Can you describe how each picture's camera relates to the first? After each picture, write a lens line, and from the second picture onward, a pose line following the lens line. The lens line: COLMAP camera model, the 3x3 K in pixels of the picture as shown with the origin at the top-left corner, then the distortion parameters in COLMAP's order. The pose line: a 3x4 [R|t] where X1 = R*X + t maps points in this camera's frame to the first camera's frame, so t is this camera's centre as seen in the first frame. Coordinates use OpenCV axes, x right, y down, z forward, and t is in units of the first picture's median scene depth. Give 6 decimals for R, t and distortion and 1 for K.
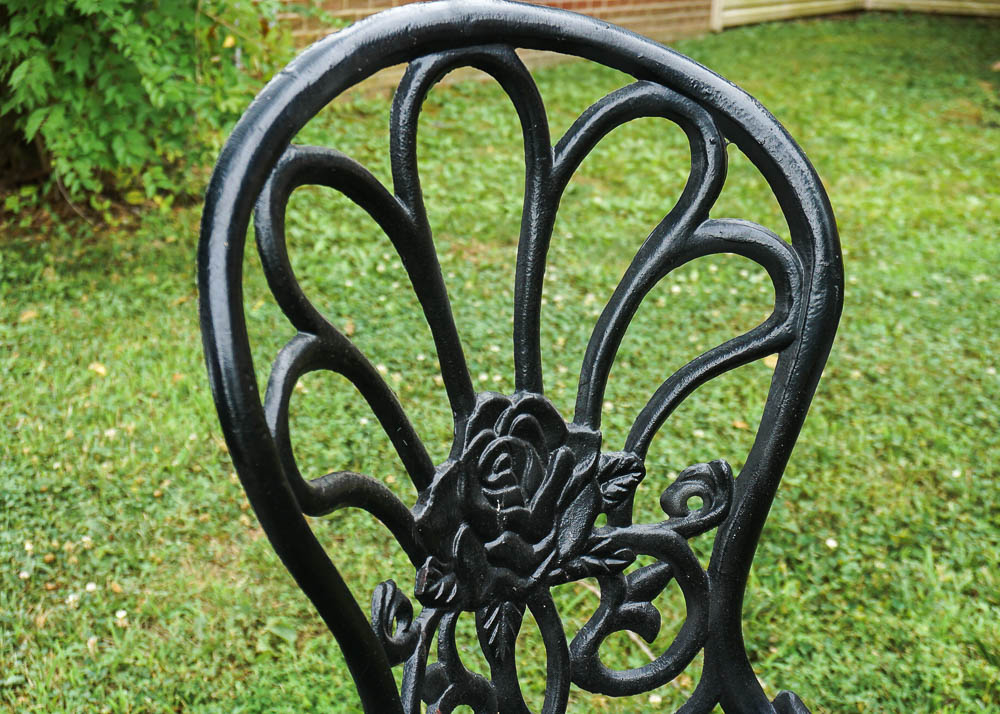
lens RADIAL K [[1463.8, 0, 500.0], [0, 1463.8, 357.0], [0, 0, 1]] dist [0.003699, 0.004225]
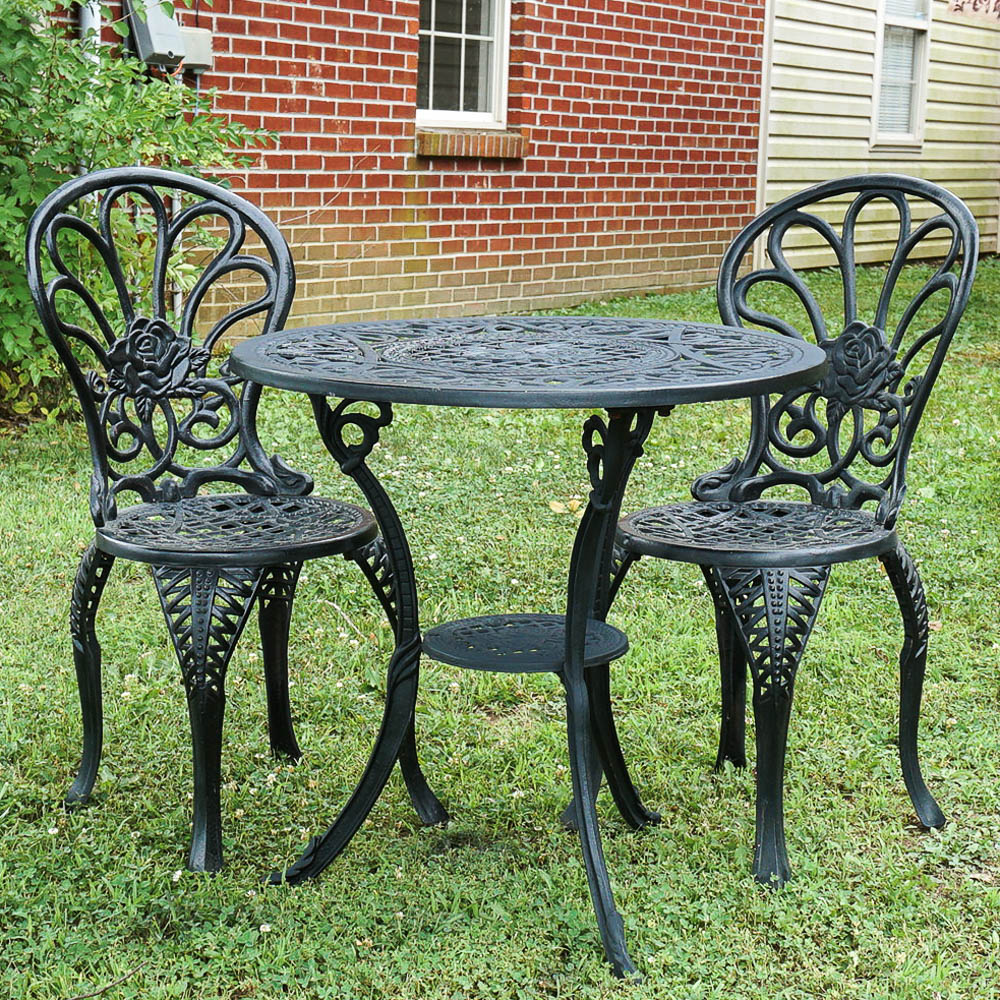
lens RADIAL K [[2310.0, 0, 500.0], [0, 2310.0, 500.0], [0, 0, 1]] dist [-0.013757, 0.477056]
pose [[0.998954, -0.004381, -0.045511, 0.777182], [-0.002089, 0.989986, -0.141148, 0.884104], [0.045673, 0.141095, 0.988942, -2.843179]]
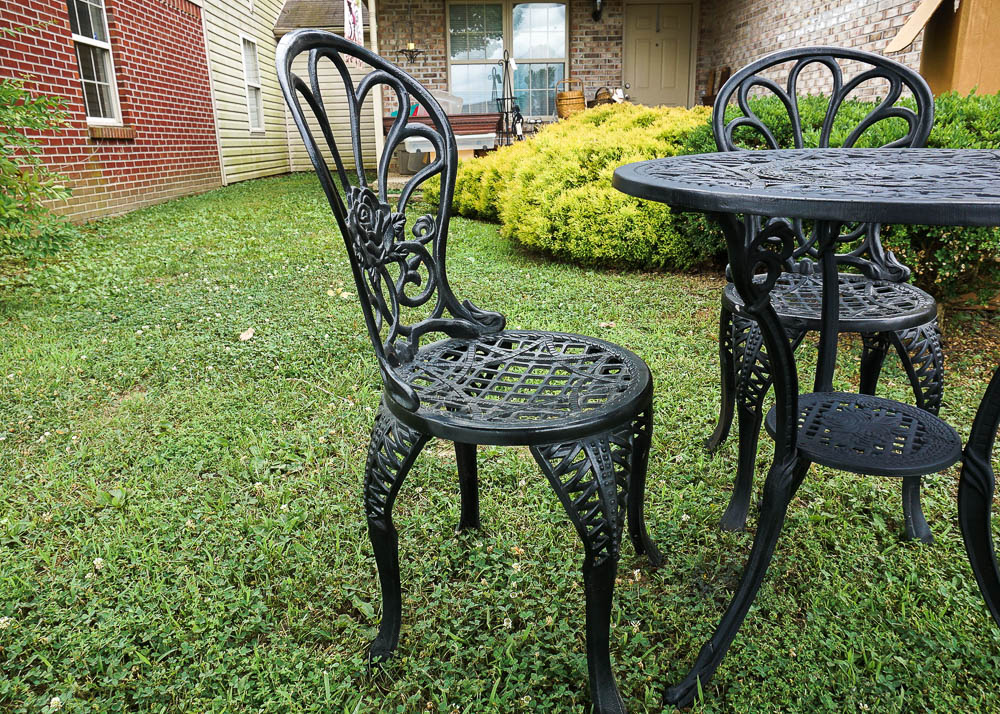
lens RADIAL K [[698.4, 0, 499.0], [0, 698.4, 326.9], [0, 0, 1]] dist [-0.016834, -0.000943]
pose [[0.850021, -0.198731, 0.487823, -0.418678], [0.213404, 0.976618, 0.026006, 0.276517], [-0.481585, 0.081998, 0.872555, -0.162281]]
